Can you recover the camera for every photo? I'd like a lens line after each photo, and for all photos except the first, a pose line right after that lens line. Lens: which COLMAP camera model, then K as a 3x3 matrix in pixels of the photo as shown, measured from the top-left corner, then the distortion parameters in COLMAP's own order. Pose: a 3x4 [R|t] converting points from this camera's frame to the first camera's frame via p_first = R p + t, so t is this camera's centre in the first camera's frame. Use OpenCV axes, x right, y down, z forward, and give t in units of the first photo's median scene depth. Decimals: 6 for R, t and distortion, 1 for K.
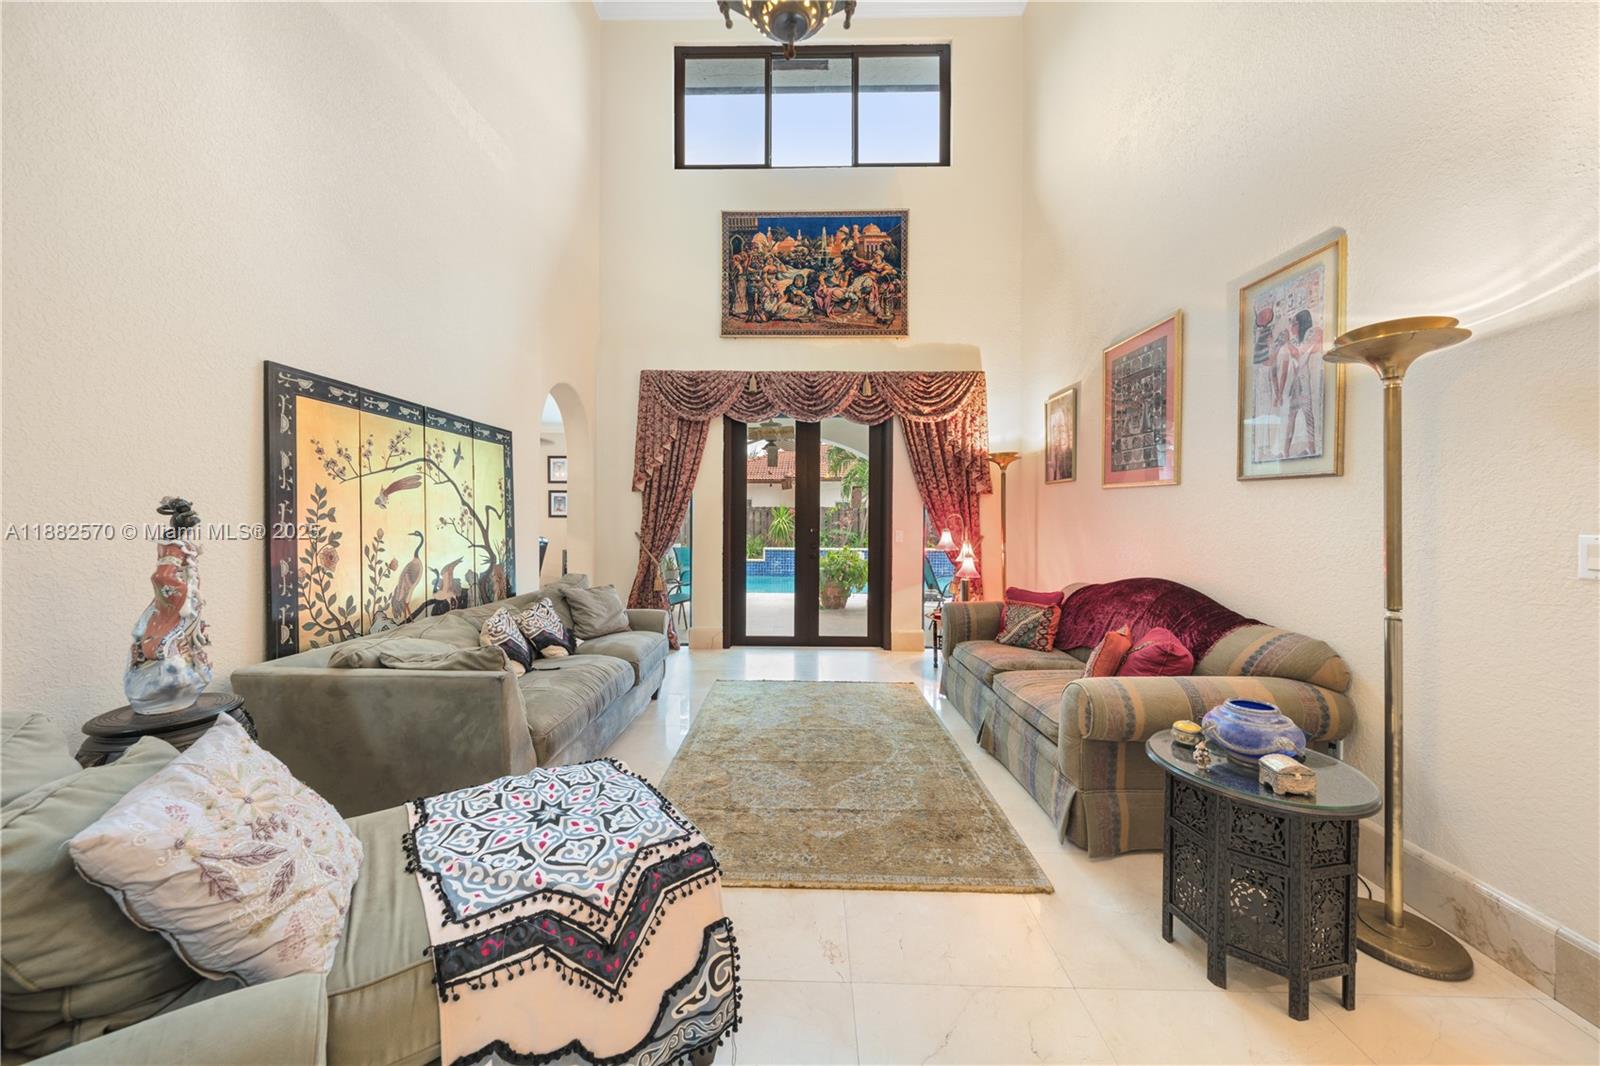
lens RADIAL K [[546.0, 0, 795.3], [0, 546.0, 521.7], [0, 0, 1]] dist [-0.005871, 0.001080]
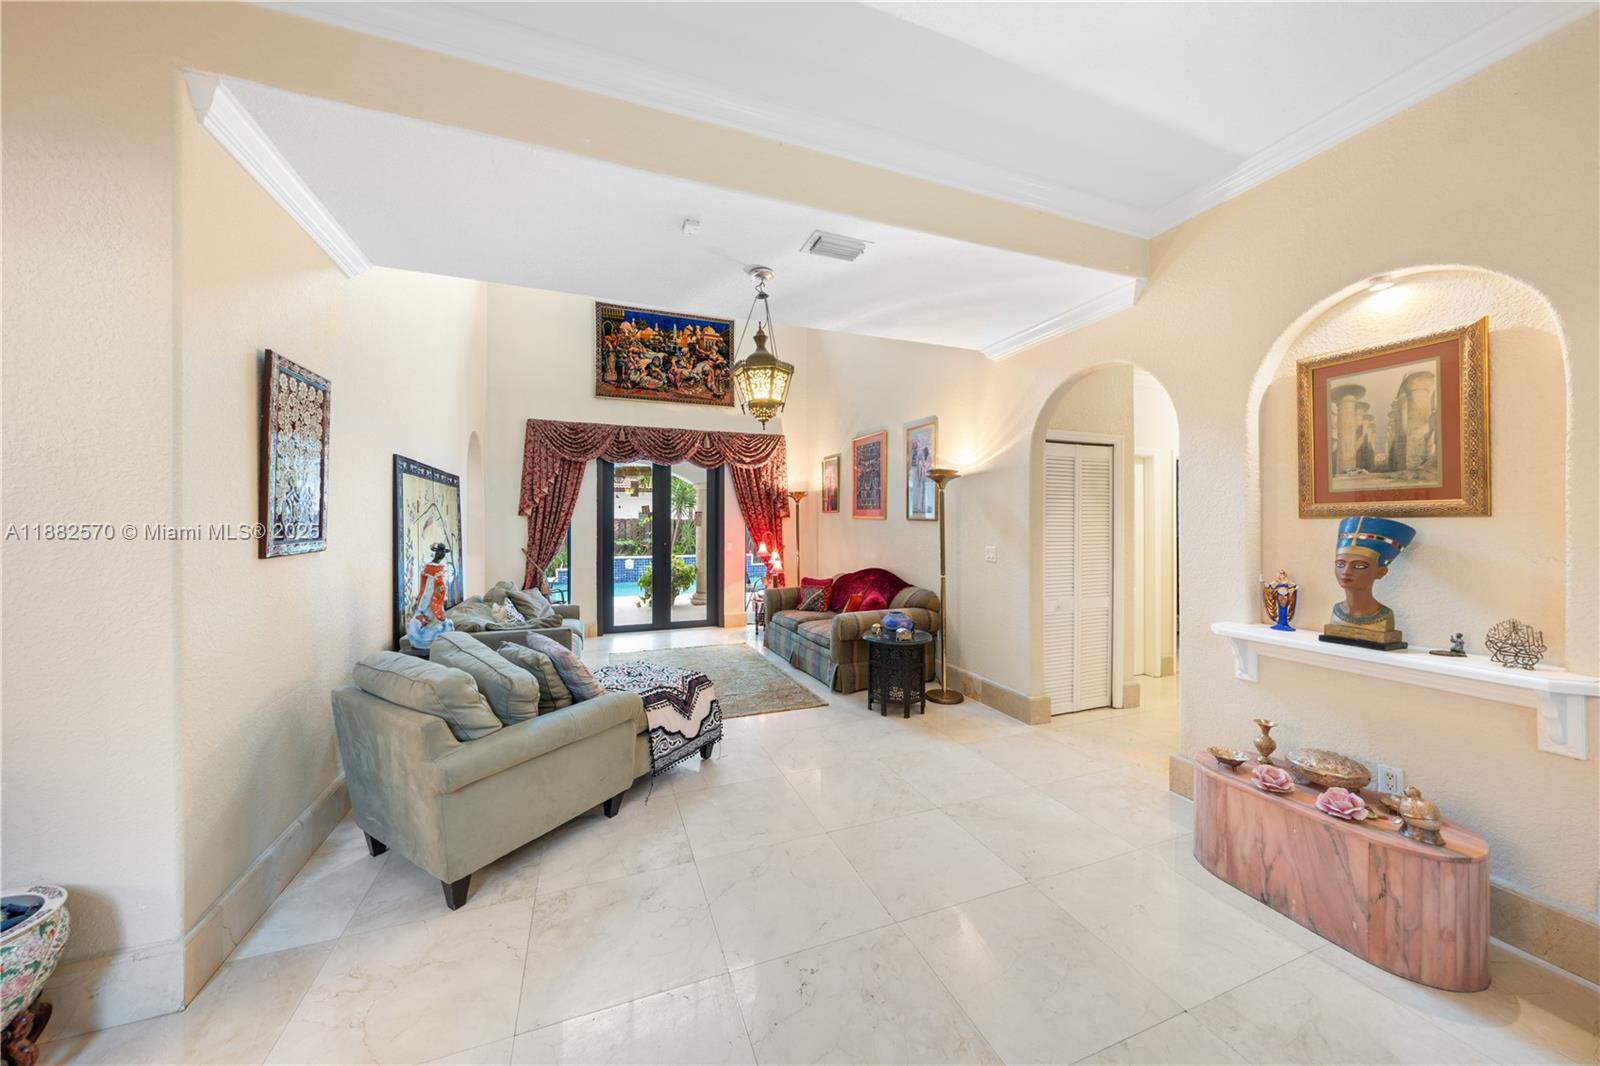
lens RADIAL K [[546.0, 0, 799.0], [0, 546.0, 524.2], [0, 0, 1]] dist [-0.005871, 0.001080]
pose [[0.924991, -0.005670, 0.379948, -0.218929], [0.007959, 0.999958, -0.004454, -0.030541], [-0.379907, 0.007144, 0.924997, -0.465044]]
